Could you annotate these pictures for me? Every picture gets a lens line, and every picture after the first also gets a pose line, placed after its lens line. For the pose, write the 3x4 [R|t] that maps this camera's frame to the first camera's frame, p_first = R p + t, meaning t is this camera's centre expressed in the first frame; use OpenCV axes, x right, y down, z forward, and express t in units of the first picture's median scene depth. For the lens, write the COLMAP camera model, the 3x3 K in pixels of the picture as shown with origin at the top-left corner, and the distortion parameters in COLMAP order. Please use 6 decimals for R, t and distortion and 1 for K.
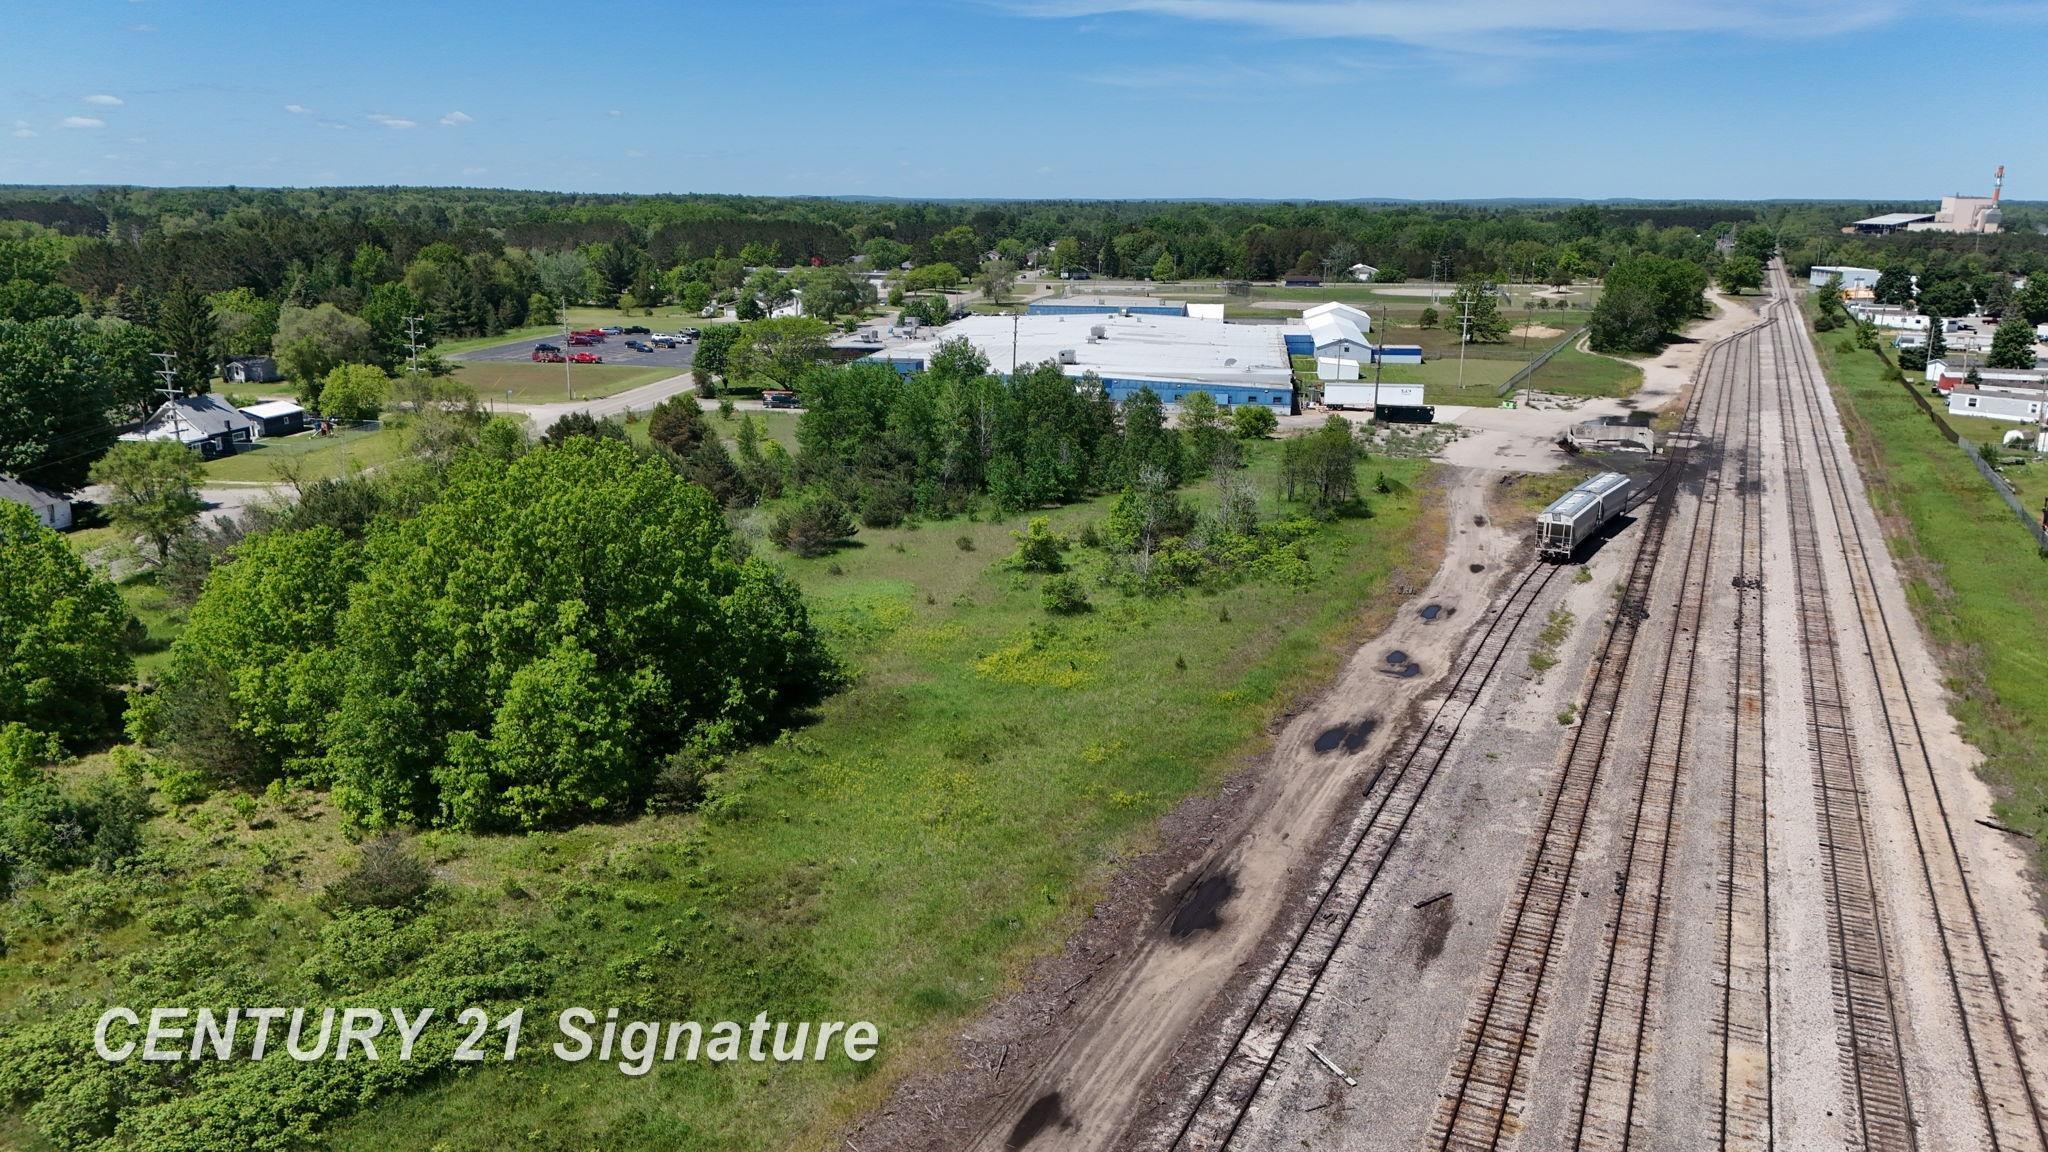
lens RADIAL K [[1512.4, 0, 1029.8], [0, 1512.4, 510.8], [0, 0, 1]] dist [0.067489, -0.068360]
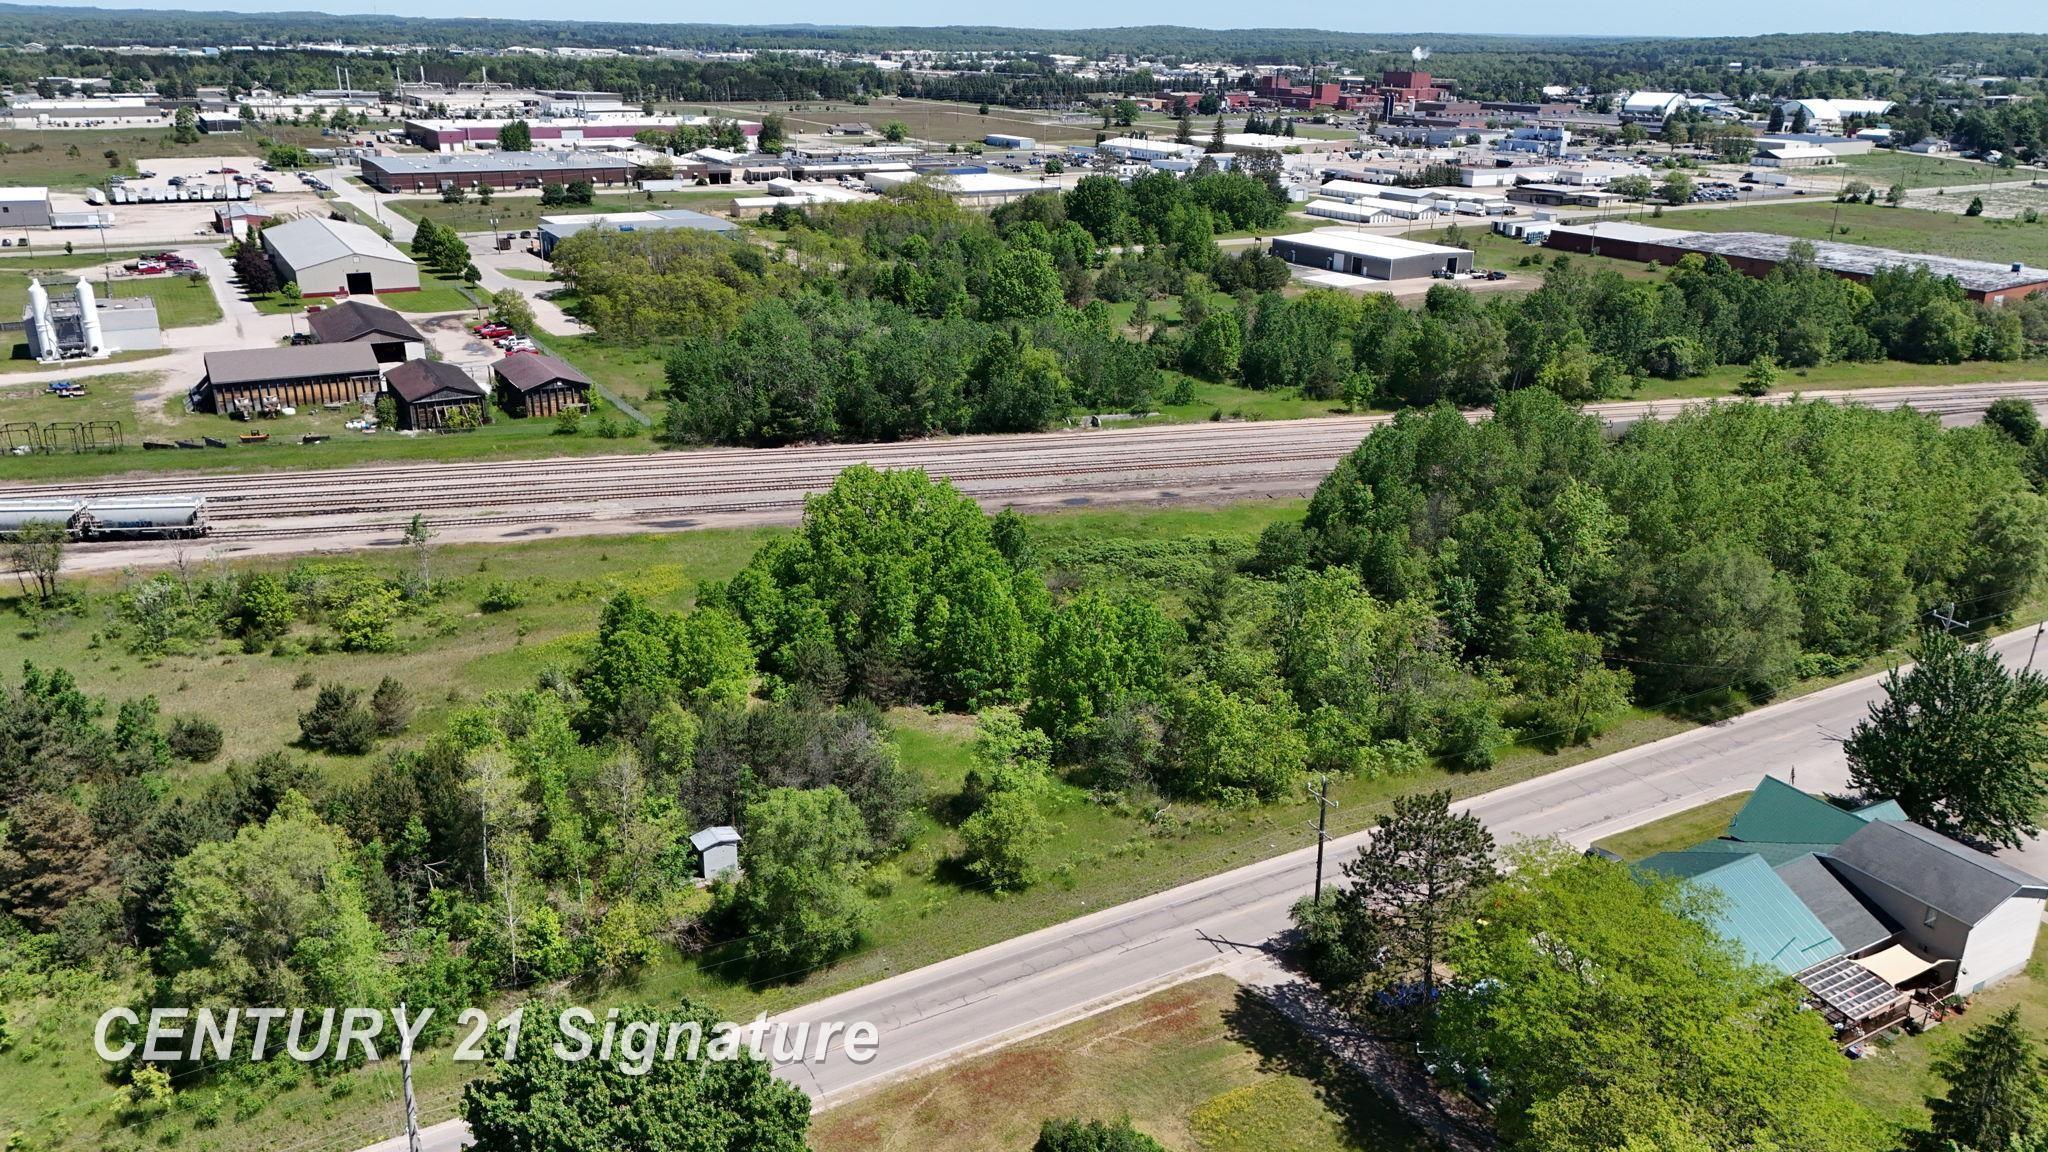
lens RADIAL K [[1497.1, 0, 1024.0], [0, 1497.1, 576.0], [0, 0, 1]] dist [0.080635, -0.089828]
pose [[-0.626903, -0.279721, 0.727151, -0.515769], [0.138842, 0.878274, 0.457556, -0.211679], [-0.766626, 0.387802, -0.511756, 0.554428]]
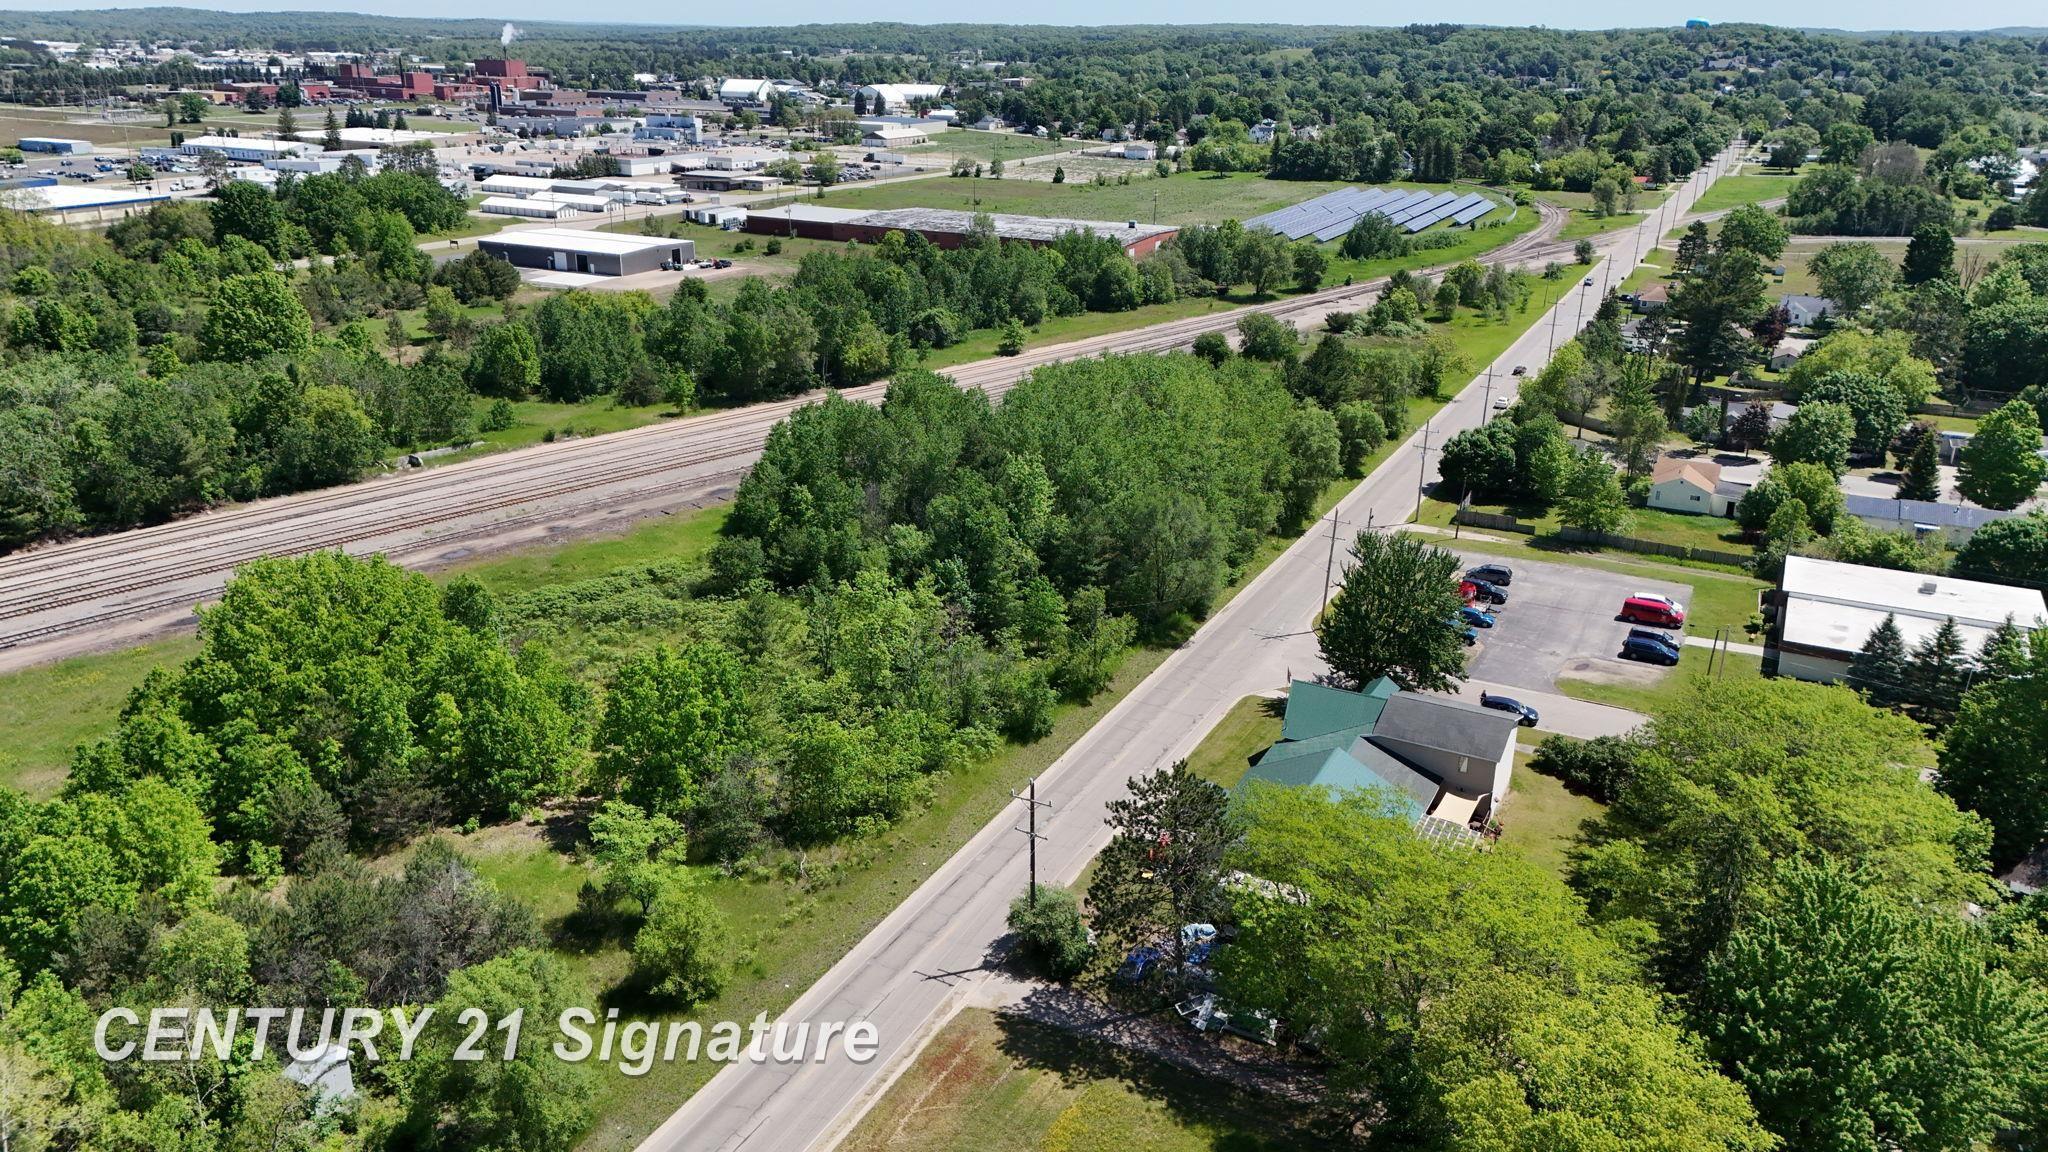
lens RADIAL K [[1485.0, 0, 1023.8], [0, 1485.0, 600.1], [0, 0, 1]] dist [0.079766, -0.084837]
pose [[-0.949580, -0.128571, 0.285949, -0.411338], [0.044539, 0.847480, 0.528956, -0.217661], [-0.310345, 0.515022, -0.799023, 0.592587]]
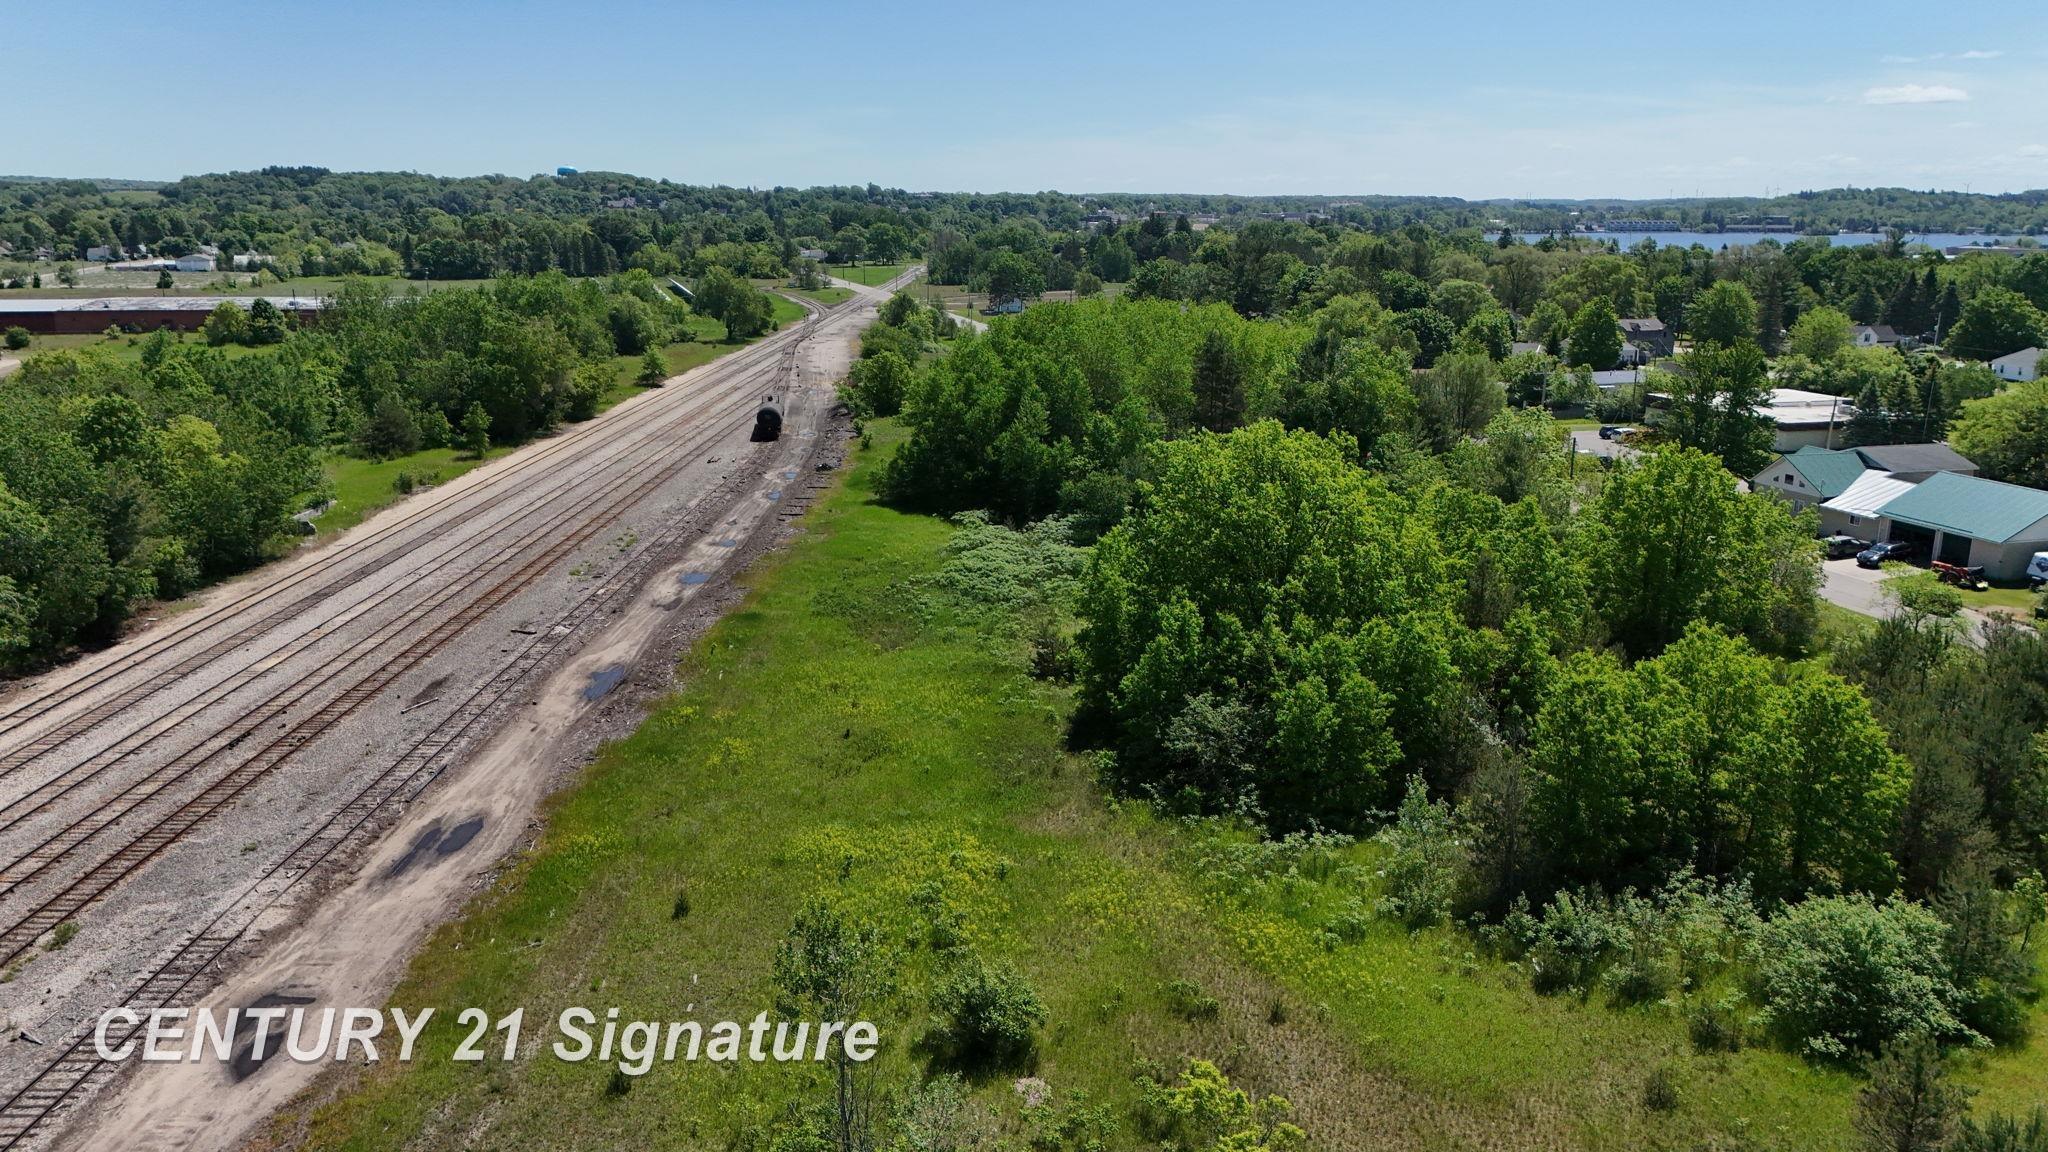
lens RADIAL K [[1497.1, 0, 1024.0], [0, 1497.1, 576.0], [0, 0, 1]] dist [0.080635, -0.089828]
pose [[-0.909918, 0.085102, -0.405964, 0.077797], [-0.096796, 0.908137, 0.407329, -0.103827], [0.403335, 0.409932, -0.818093, 0.553933]]
